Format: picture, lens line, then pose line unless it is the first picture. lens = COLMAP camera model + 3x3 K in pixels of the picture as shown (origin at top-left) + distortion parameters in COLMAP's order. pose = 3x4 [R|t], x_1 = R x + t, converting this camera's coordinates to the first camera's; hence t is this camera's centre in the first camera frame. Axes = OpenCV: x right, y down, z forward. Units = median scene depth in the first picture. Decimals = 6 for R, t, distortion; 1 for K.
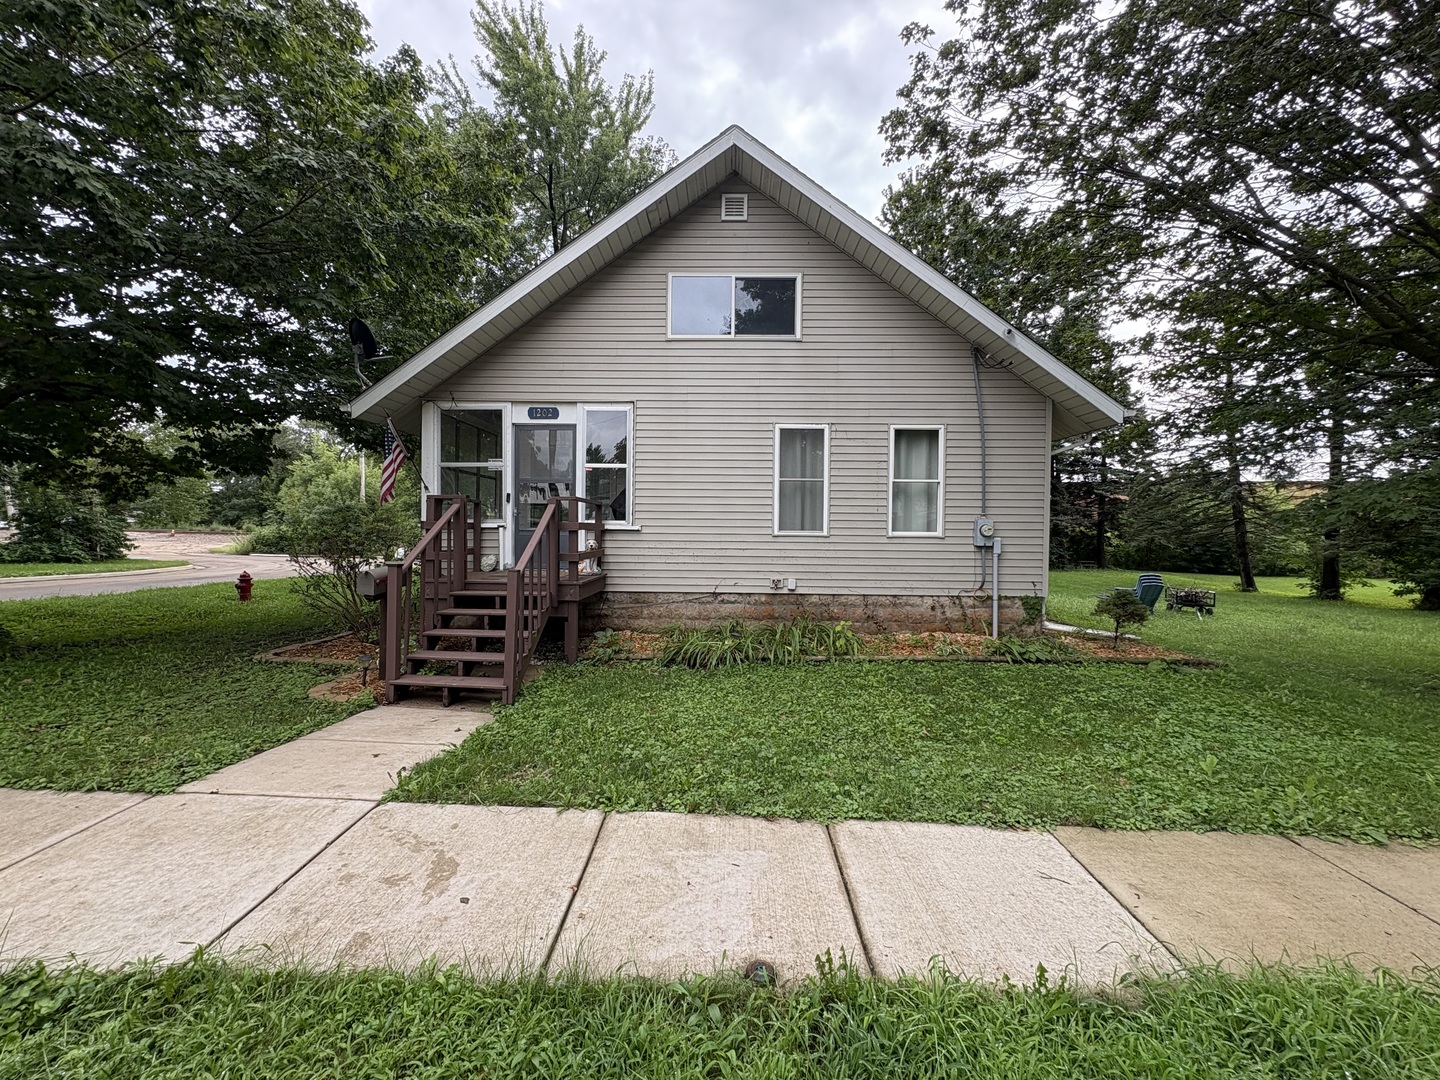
lens RADIAL K [[575.1, 0, 719.2], [0, 575.1, 536.7], [0, 0, 1]] dist [0.005222, -0.000990]
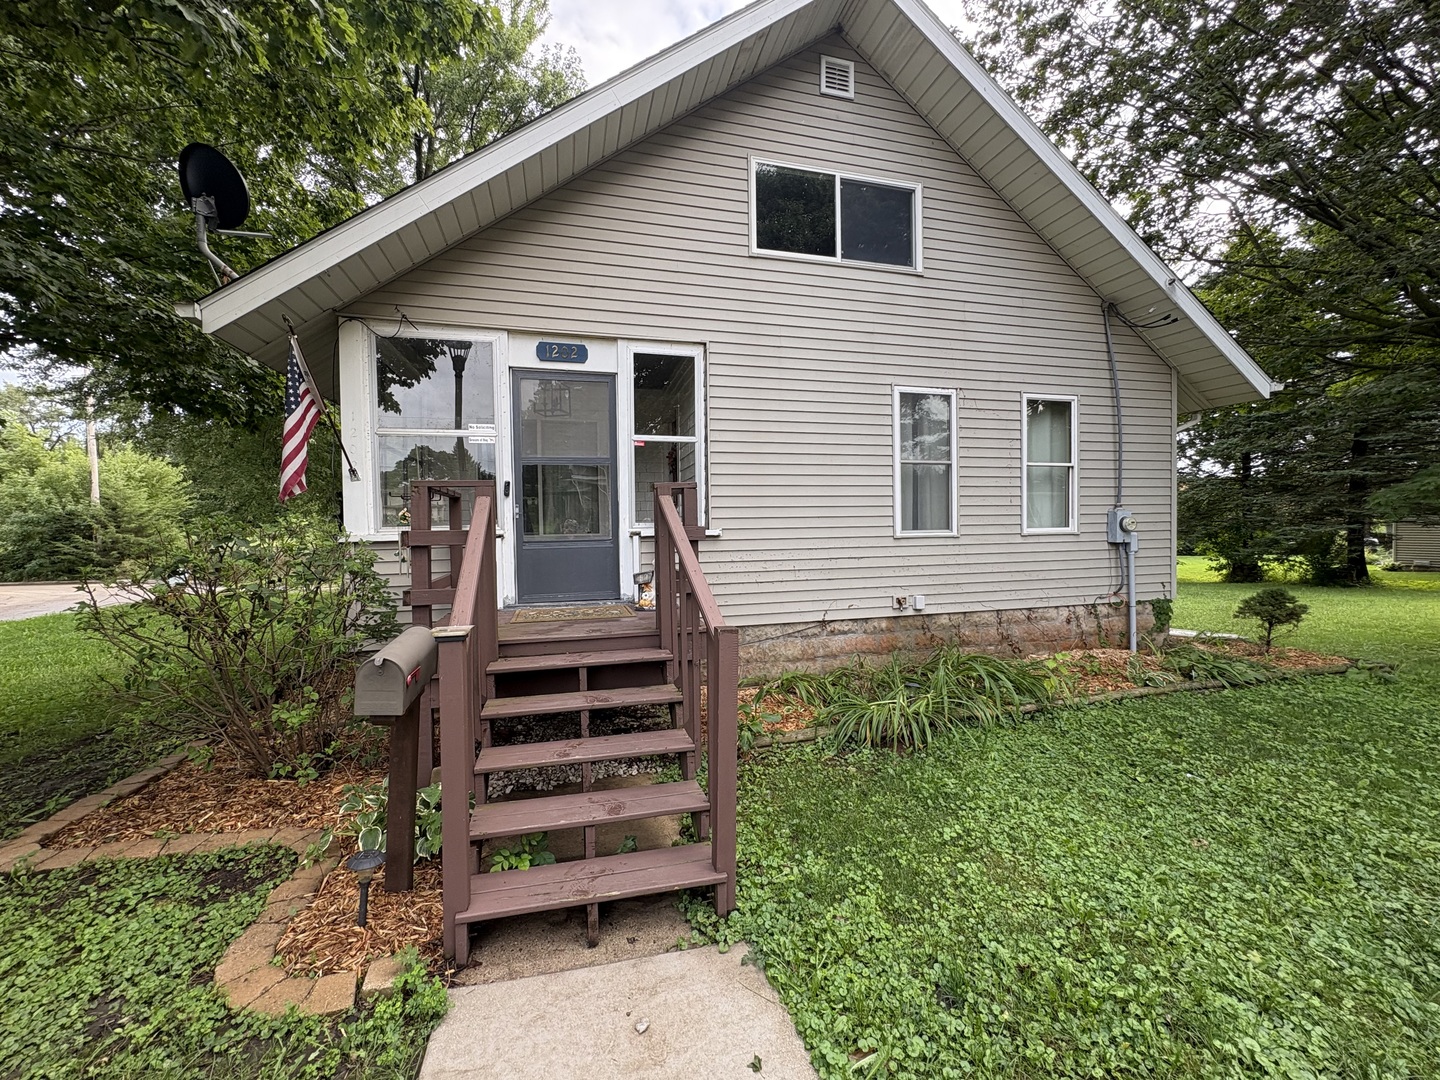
lens RADIAL K [[575.1, 0, 721.8], [0, 575.1, 537.0], [0, 0, 1]] dist [0.005222, -0.000990]
pose [[0.958332, -0.029365, 0.284143, -0.326137], [0.028971, 0.999565, 0.005591, -0.013461], [-0.284184, 0.002874, 0.958766, 0.356158]]
